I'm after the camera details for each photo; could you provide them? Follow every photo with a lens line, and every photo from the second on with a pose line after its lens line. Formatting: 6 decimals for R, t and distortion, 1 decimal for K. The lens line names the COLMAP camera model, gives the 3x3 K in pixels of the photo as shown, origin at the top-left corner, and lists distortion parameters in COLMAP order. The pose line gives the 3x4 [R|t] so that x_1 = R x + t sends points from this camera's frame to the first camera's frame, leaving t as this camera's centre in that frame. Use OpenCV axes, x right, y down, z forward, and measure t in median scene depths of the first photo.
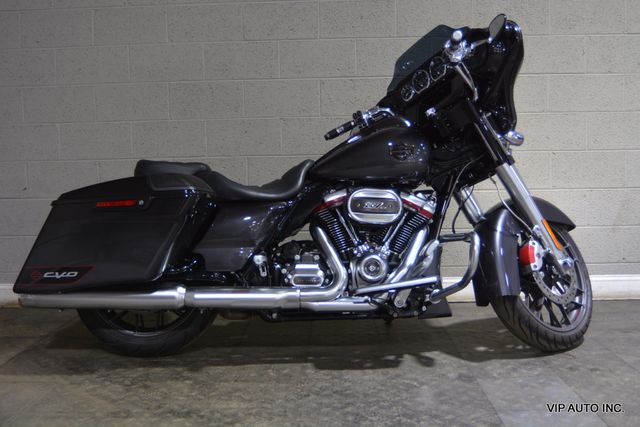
lens RADIAL K [[698.0, 0, 311.5], [0, 698.0, 202.2], [0, 0, 1]] dist [-0.063932, 0.000000]
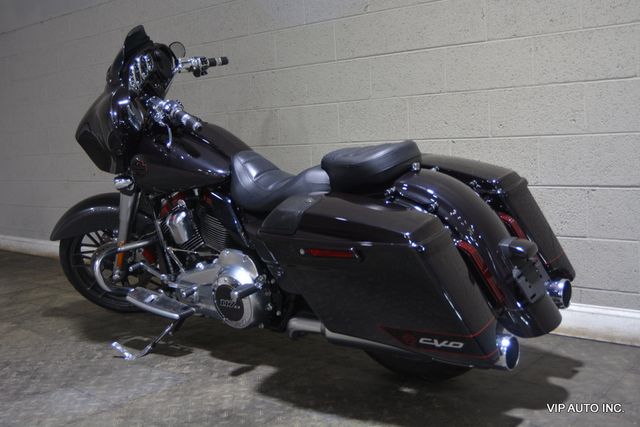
lens RADIAL K [[731.1, 0, 287.5], [0, 731.1, 191.6], [0, 0, 1]] dist [-0.068272, 0.000000]
pose [[0.752311, 0.032237, -0.658019, 1.005610], [-0.019035, 0.999449, 0.027201, -0.039908], [0.658534, -0.007938, 0.752509, 0.275675]]
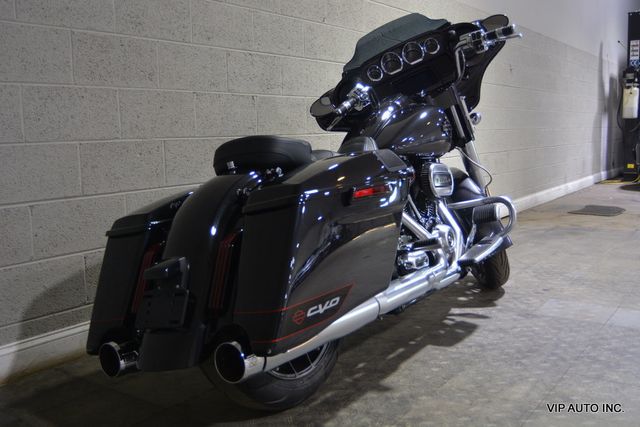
lens RADIAL K [[640.9, 0, 333.8], [0, 640.9, 204.7], [0, 0, 1]] dist [-0.073559, 0.000000]
pose [[0.547361, -0.086381, 0.832426, -0.767701], [0.076670, 0.995652, 0.052905, -0.020097], [-0.833377, 0.034864, 0.551604, 0.591077]]
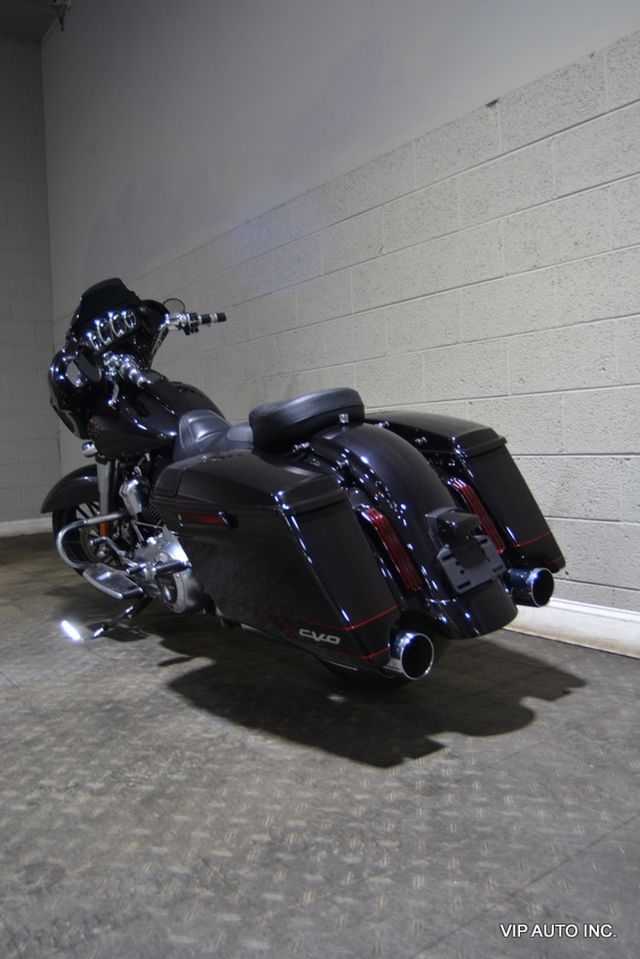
lens RADIAL K [[760.3, 0, 279.1], [0, 760.3, 485.1], [0, 0, 1]] dist [-0.102857, 0.028261]
pose [[0.575425, 0.039477, -0.816901, 1.098634], [-0.032327, 0.999152, 0.025514, -0.003820], [0.817216, 0.011726, 0.576213, 0.549004]]
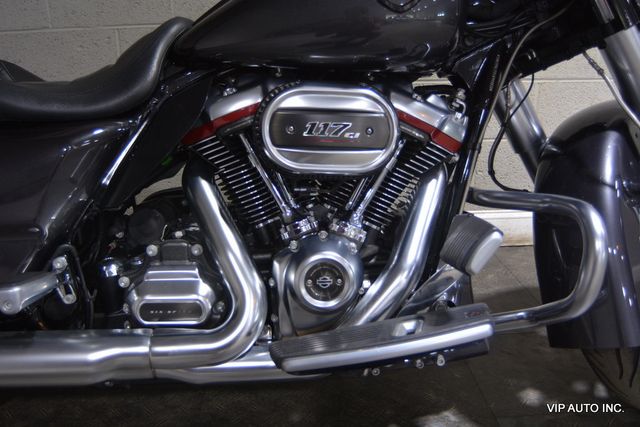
lens RADIAL K [[559.5, 0, 316.1], [0, 559.5, 210.7], [0, 0, 1]] dist [-0.106229, 0.063783]
pose [[0.998073, -0.023770, 0.057311, 0.061221], [0.010192, 0.973970, 0.226449, -0.021579], [-0.061202, -0.225429, 0.972335, 0.653482]]
